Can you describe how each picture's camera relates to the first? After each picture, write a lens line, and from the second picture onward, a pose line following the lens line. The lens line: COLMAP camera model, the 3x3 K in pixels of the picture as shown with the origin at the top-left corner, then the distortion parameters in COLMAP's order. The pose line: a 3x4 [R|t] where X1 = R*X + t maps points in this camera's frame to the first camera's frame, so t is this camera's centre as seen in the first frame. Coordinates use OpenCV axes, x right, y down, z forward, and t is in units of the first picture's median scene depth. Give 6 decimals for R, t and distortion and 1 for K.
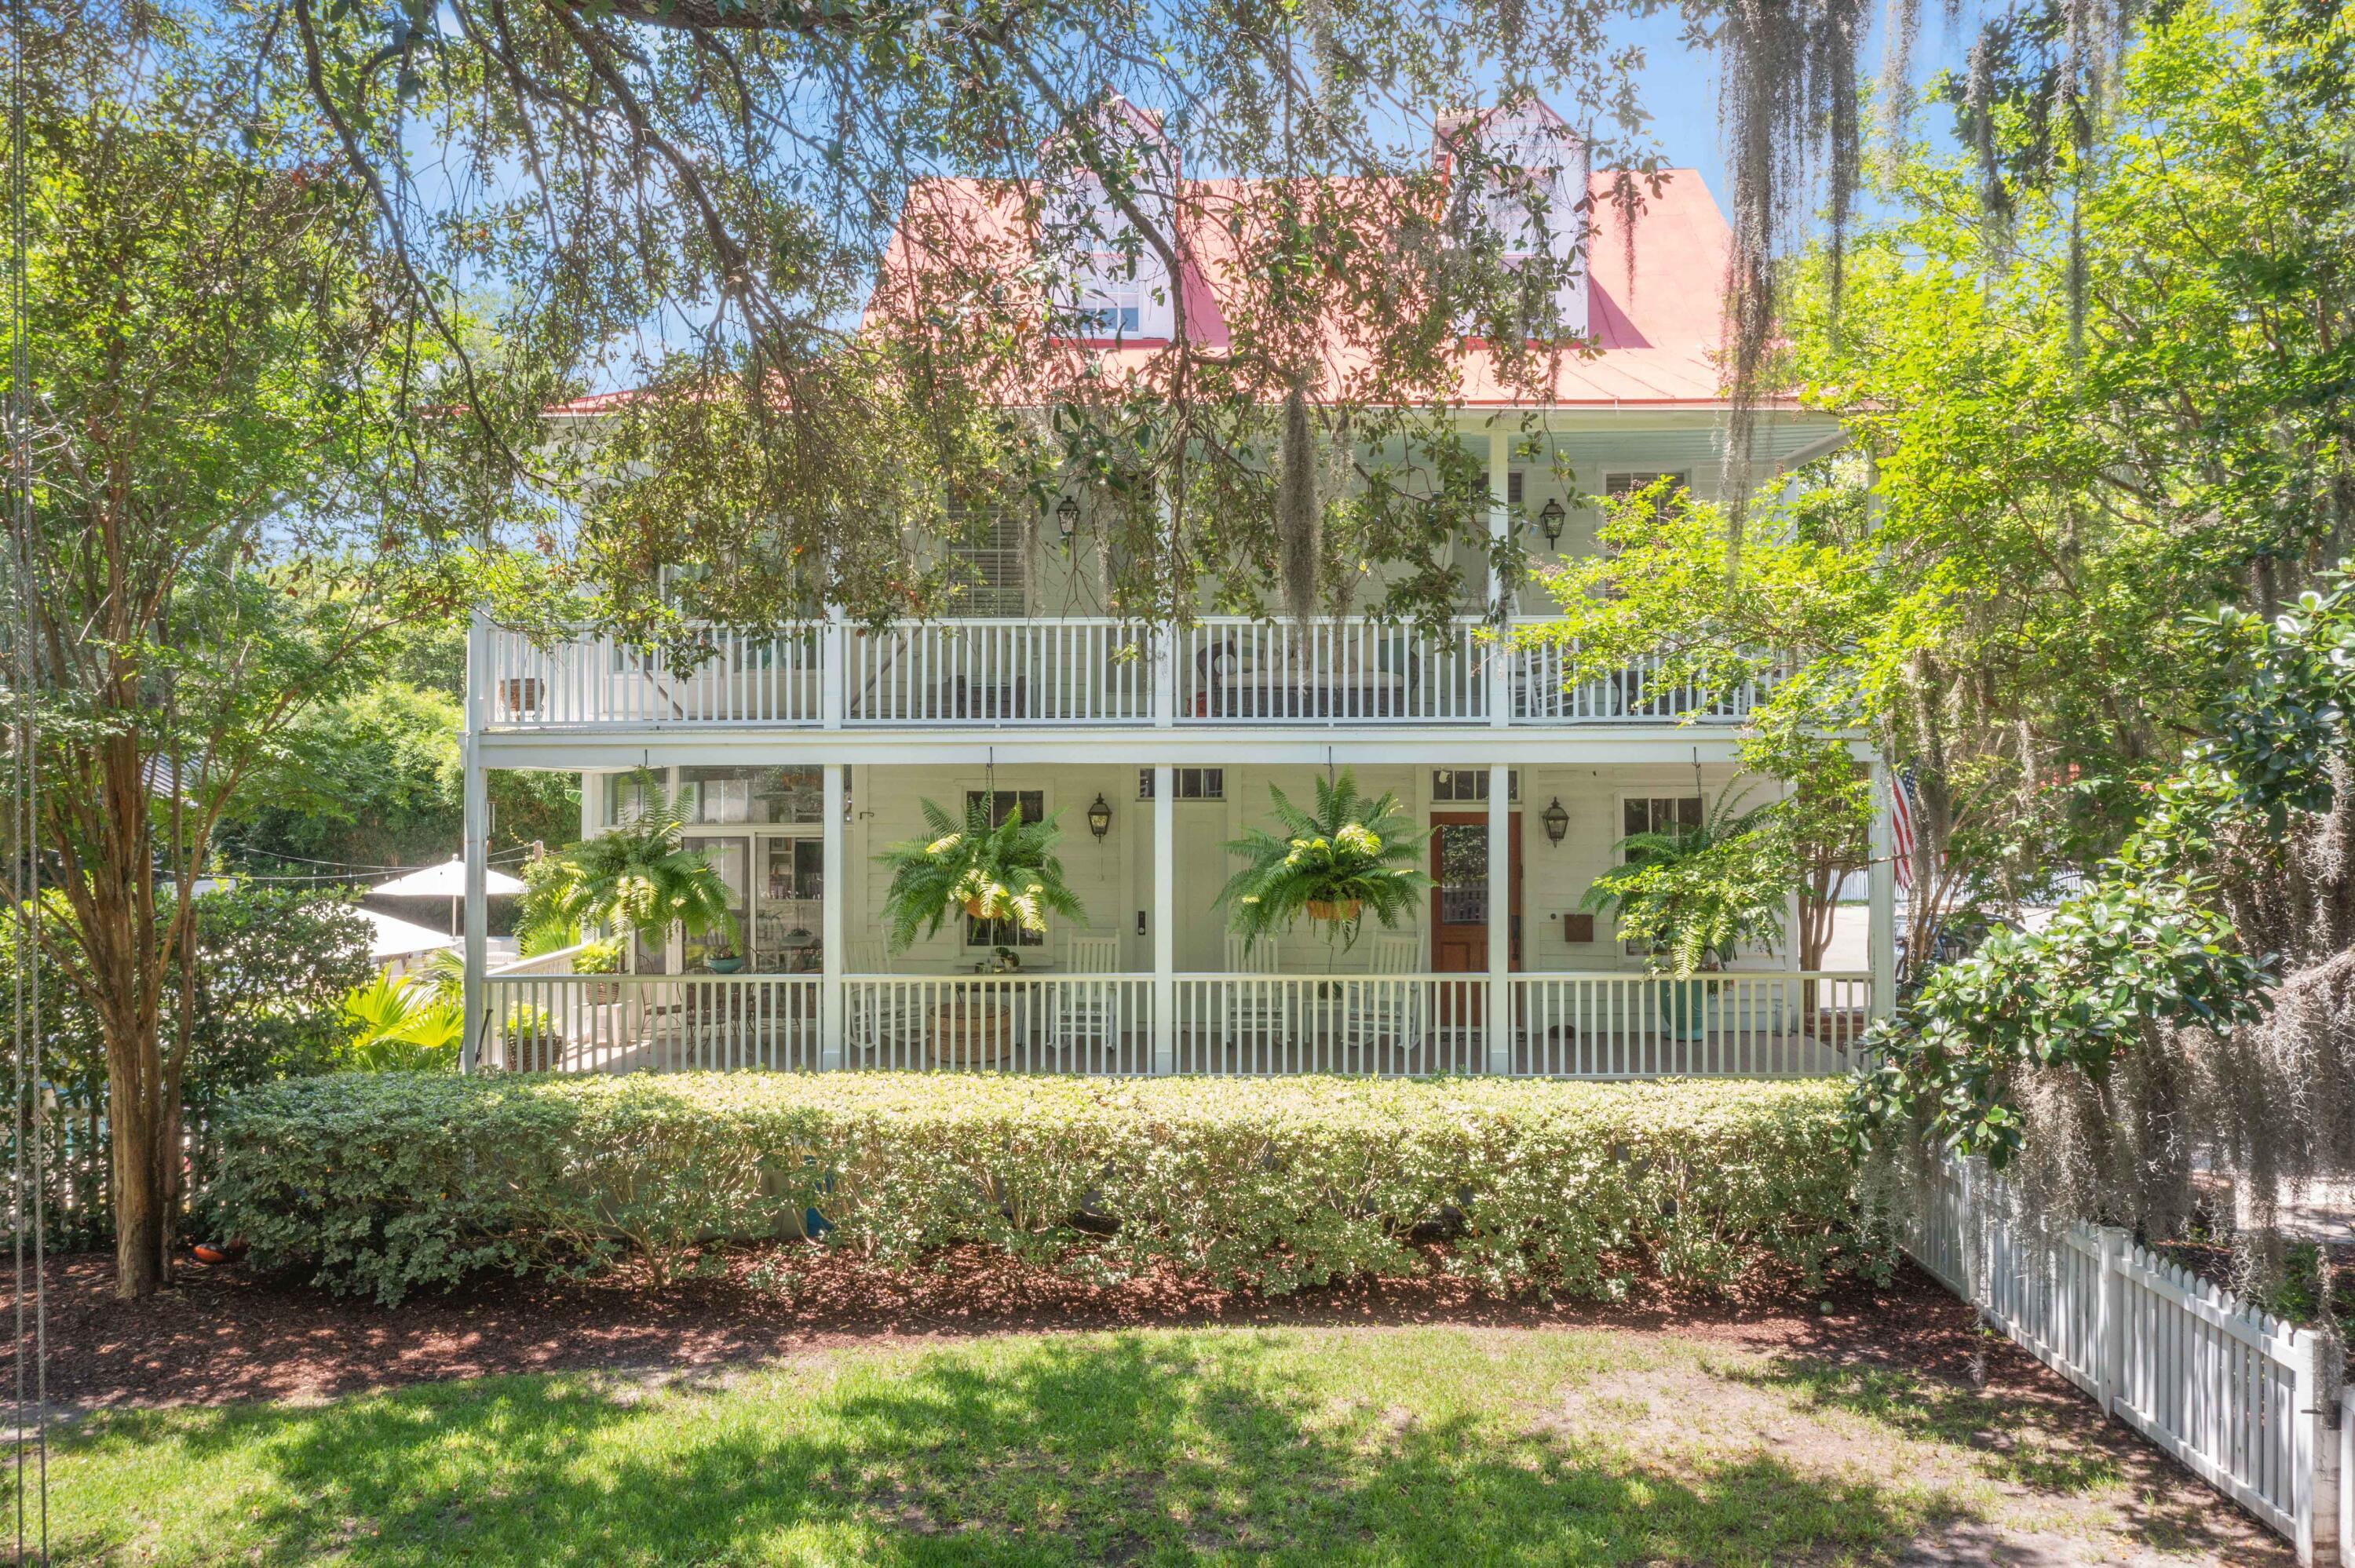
lens RADIAL K [[1836.2, 0, 1178.7], [0, 1836.2, 745.4], [0, 0, 1]] dist [0.001385, -0.009623]
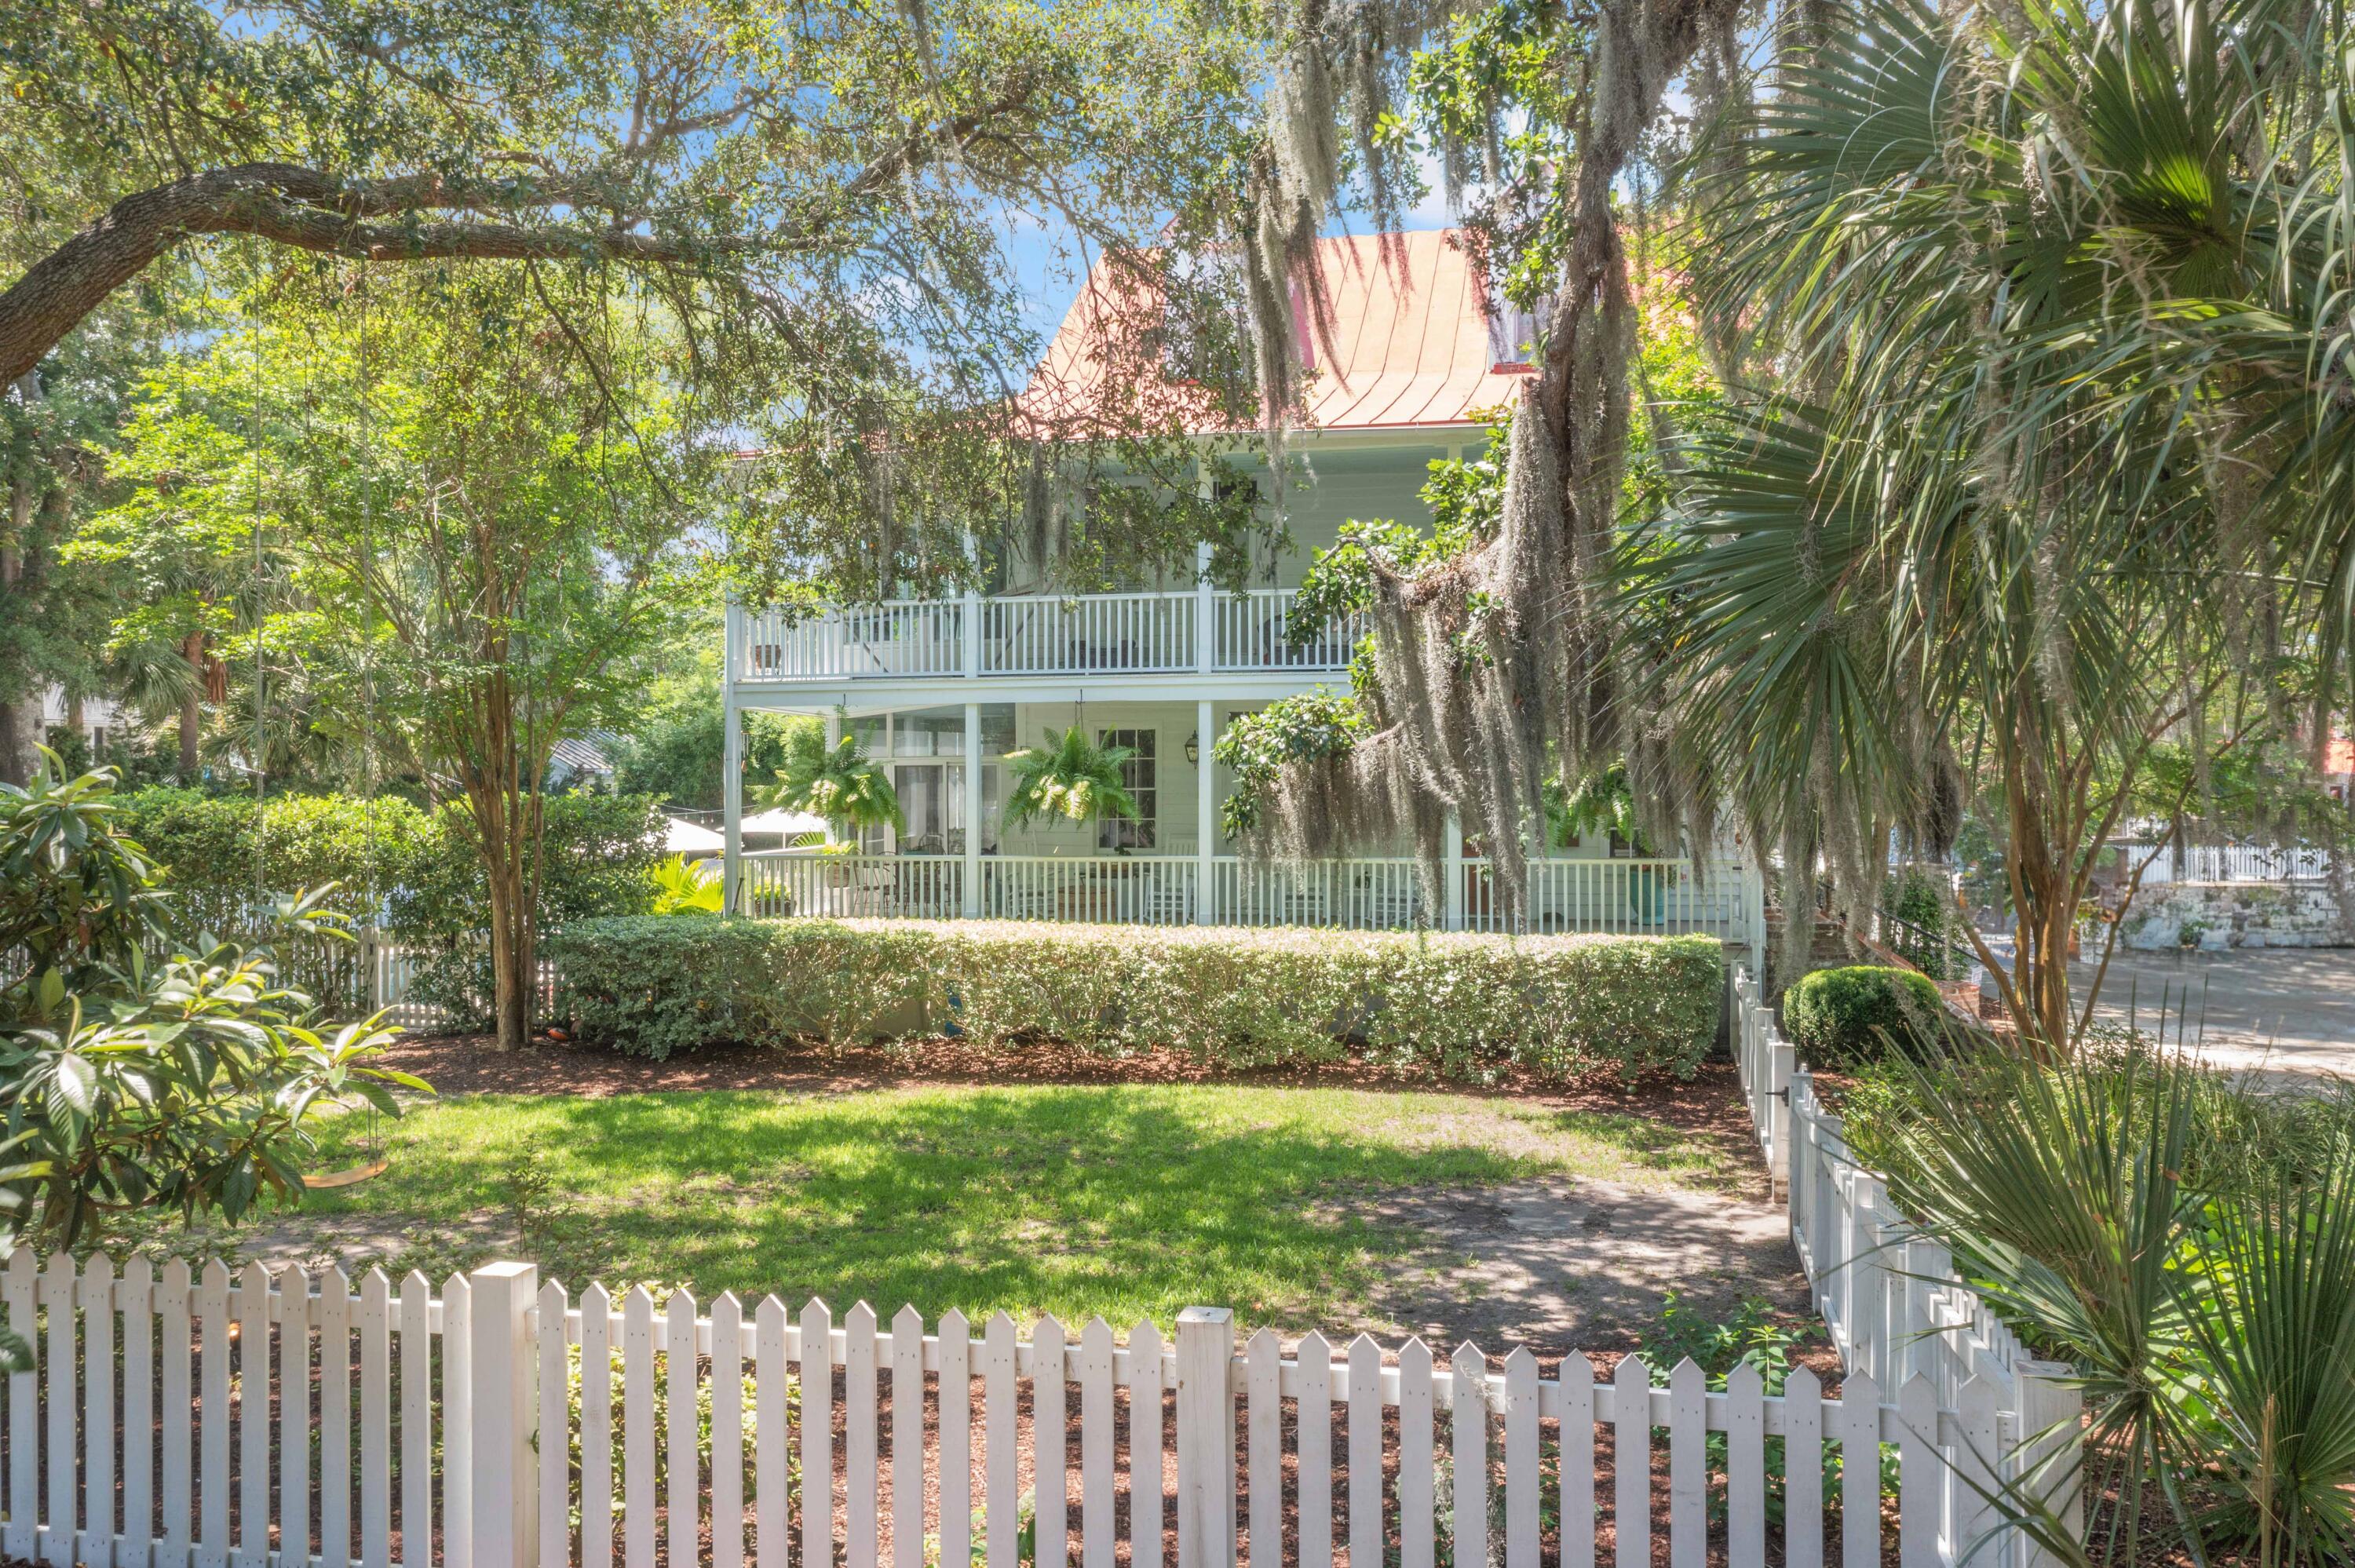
lens RADIAL K [[1836.2, 0, 1178.7], [0, 1836.2, 745.4], [0, 0, 1]] dist [0.001385, -0.009623]
pose [[0.977908, -0.003086, -0.209014, 0.296483], [0.003815, 0.999988, 0.003083, 0.045492], [0.209002, -0.003813, 0.977908, -0.372738]]
